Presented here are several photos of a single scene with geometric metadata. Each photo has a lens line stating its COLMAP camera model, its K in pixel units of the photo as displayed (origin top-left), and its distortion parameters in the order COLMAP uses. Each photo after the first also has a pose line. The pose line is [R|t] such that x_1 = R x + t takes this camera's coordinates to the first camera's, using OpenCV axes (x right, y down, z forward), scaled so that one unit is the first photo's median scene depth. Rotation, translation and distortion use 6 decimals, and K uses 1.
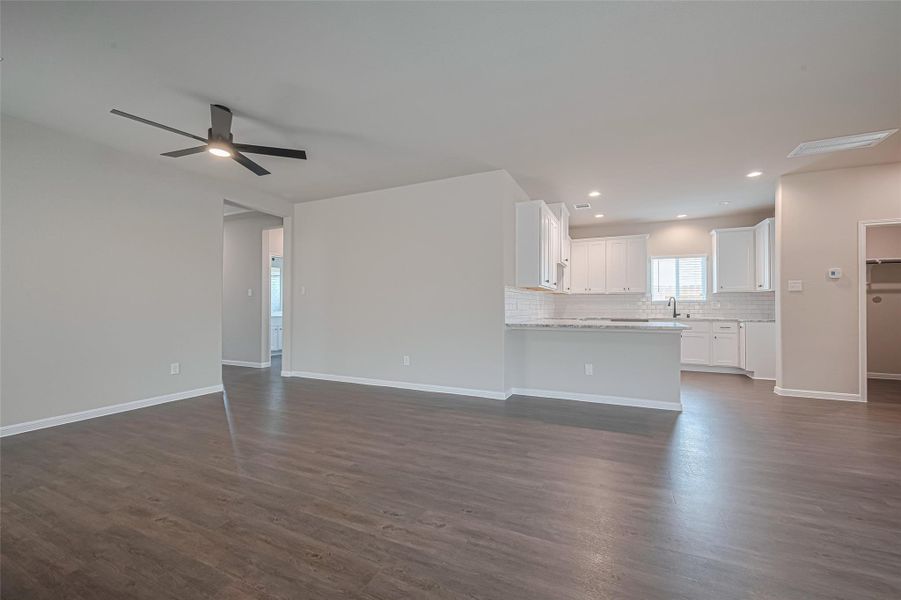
lens RADIAL K [[366.3, 0, 465.5], [0, 366.3, 300.1], [0, 0, 1]] dist [-0.001212, 0.000476]
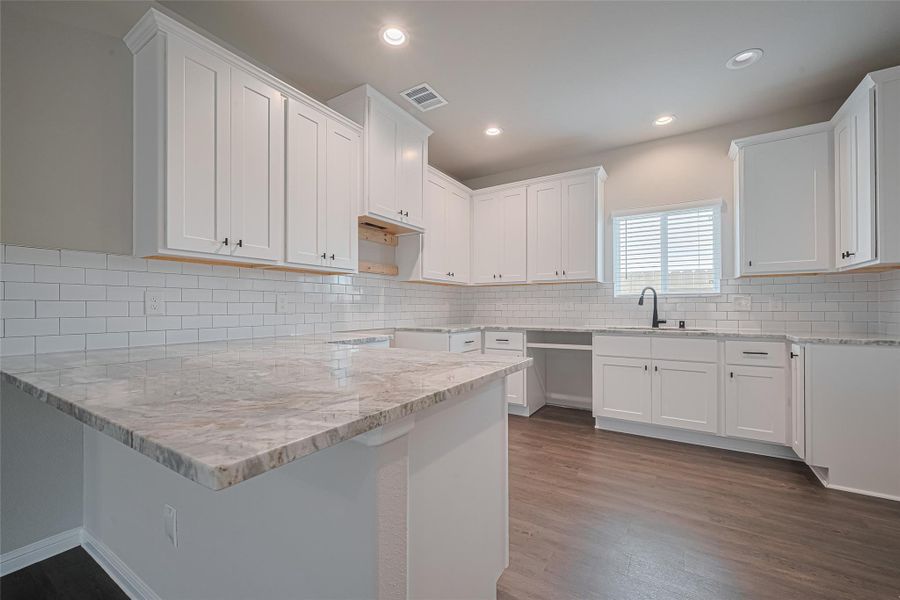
lens RADIAL K [[350.9, 0, 472.7], [0, 350.9, 306.2], [0, 0, 1]] dist [-0.000738, -0.000116]
pose [[0.992368, -0.005236, -0.123198, 0.593288], [0.007013, 0.999877, 0.014001, 0.014770], [0.123110, -0.014759, 0.992283, 0.755717]]
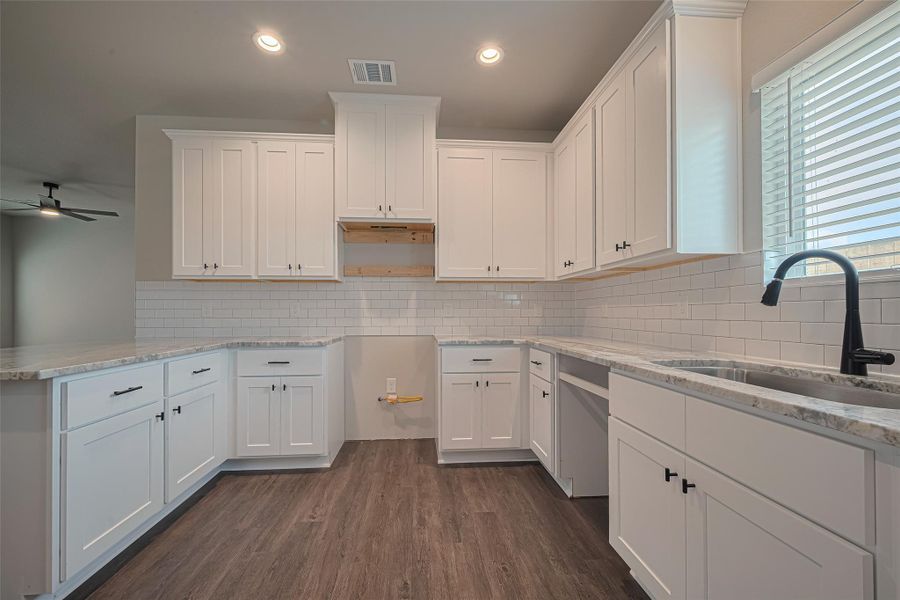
lens RADIAL K [[373.9, 0, 455.9], [0, 373.9, 311.4], [0, 0, 1]] dist [-0.000249, 0.000019]
pose [[0.475363, -0.008048, -0.879753, 0.991692], [0.019196, 0.999815, 0.001226, 0.024844], [0.879580, -0.017470, 0.475429, 1.193319]]
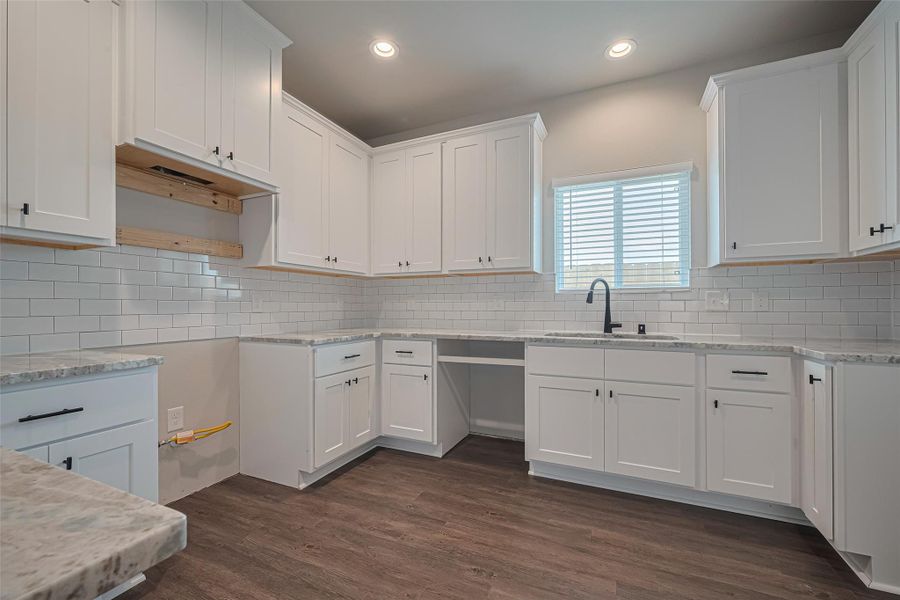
lens RADIAL K [[353.6, 0, 465.1], [0, 353.6, 305.7], [0, 0, 1]] dist [-0.000082, 0.000111]
pose [[0.999975, -0.004761, -0.005310, 0.663847], [0.004850, 0.999846, 0.016839, 0.019079], [0.005229, -0.016865, 0.999844, 0.983988]]
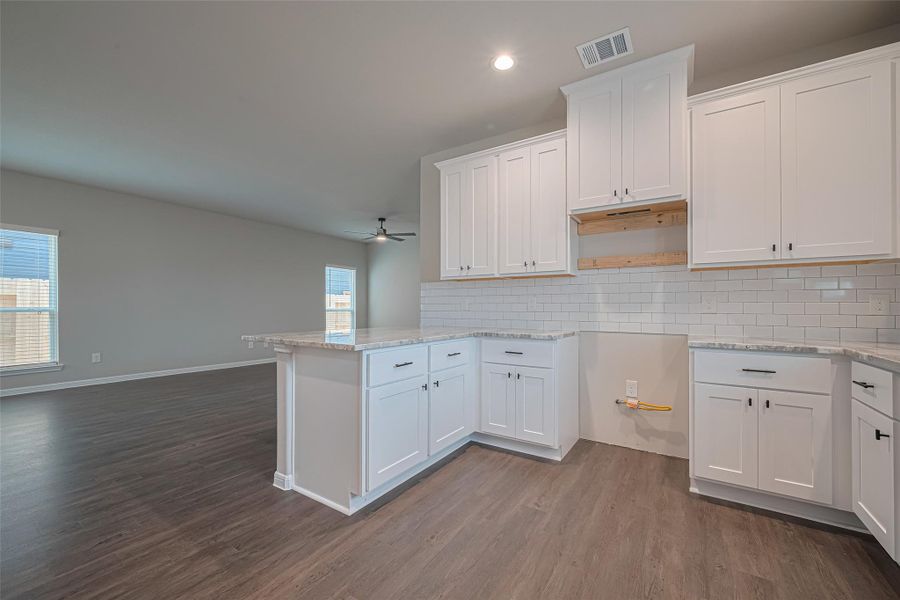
lens RADIAL K [[372.8, 0, 447.5], [0, 372.8, 304.9], [0, 0, 1]] dist [0.000349, -0.000010]
pose [[-0.176647, -0.010169, -0.984222, 0.990261], [0.014485, 0.999811, -0.012930, 0.025420], [0.984168, -0.016540, -0.176466, 1.226880]]
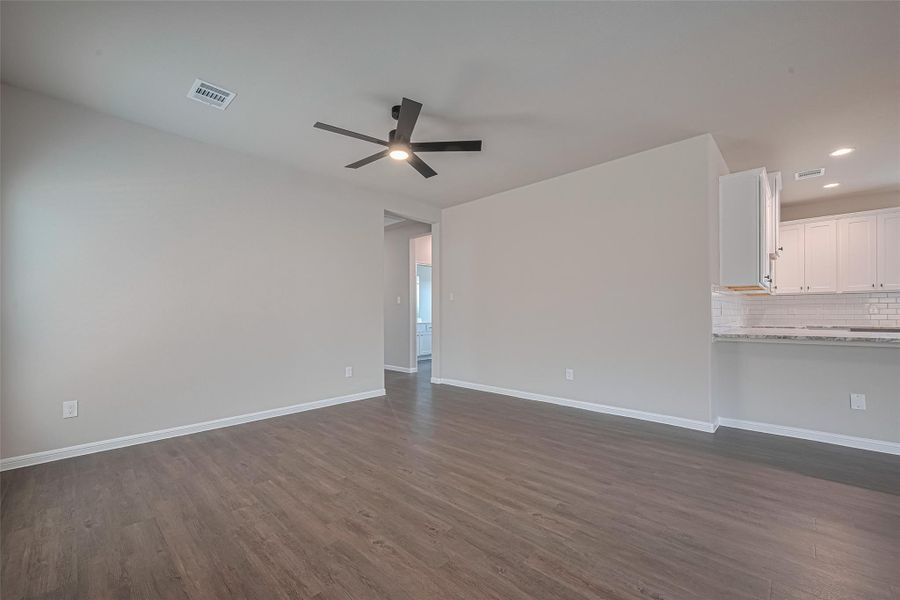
lens RADIAL K [[372.8, 0, 447.5], [0, 372.8, 304.9], [0, 0, 1]] dist [0.000349, -0.000010]
pose [[0.940607, -0.012913, -0.339251, -0.151276], [0.011460, 0.999915, -0.006285, 0.002507], [0.339303, 0.002024, 0.940675, 0.075701]]
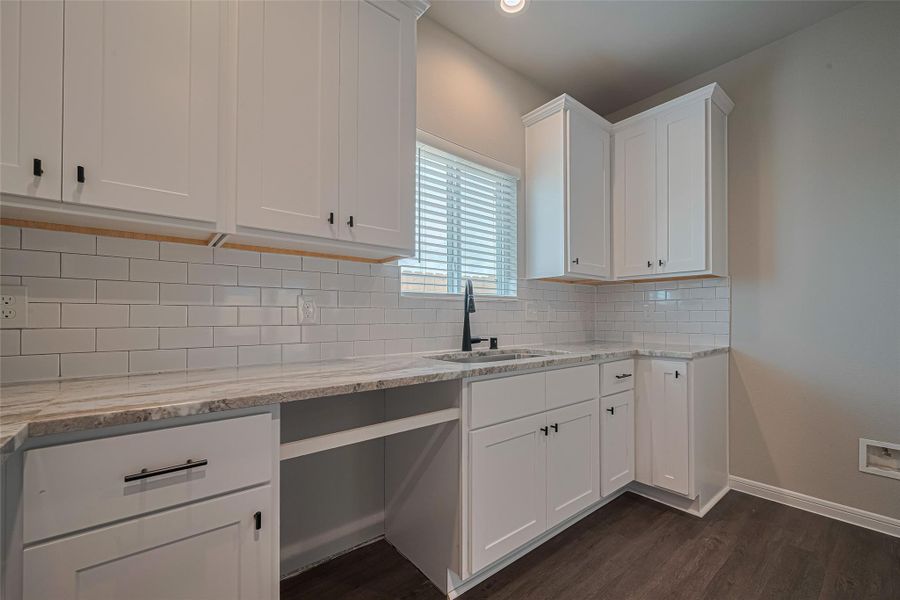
lens RADIAL K [[373.9, 0, 455.9], [0, 373.9, 311.4], [0, 0, 1]] dist [-0.000249, 0.000019]
pose [[0.458887, 0.010864, 0.888428, 0.462334], [-0.015963, 0.999865, -0.003981, 0.026189], [-0.888351, -0.012355, 0.458999, 1.355365]]
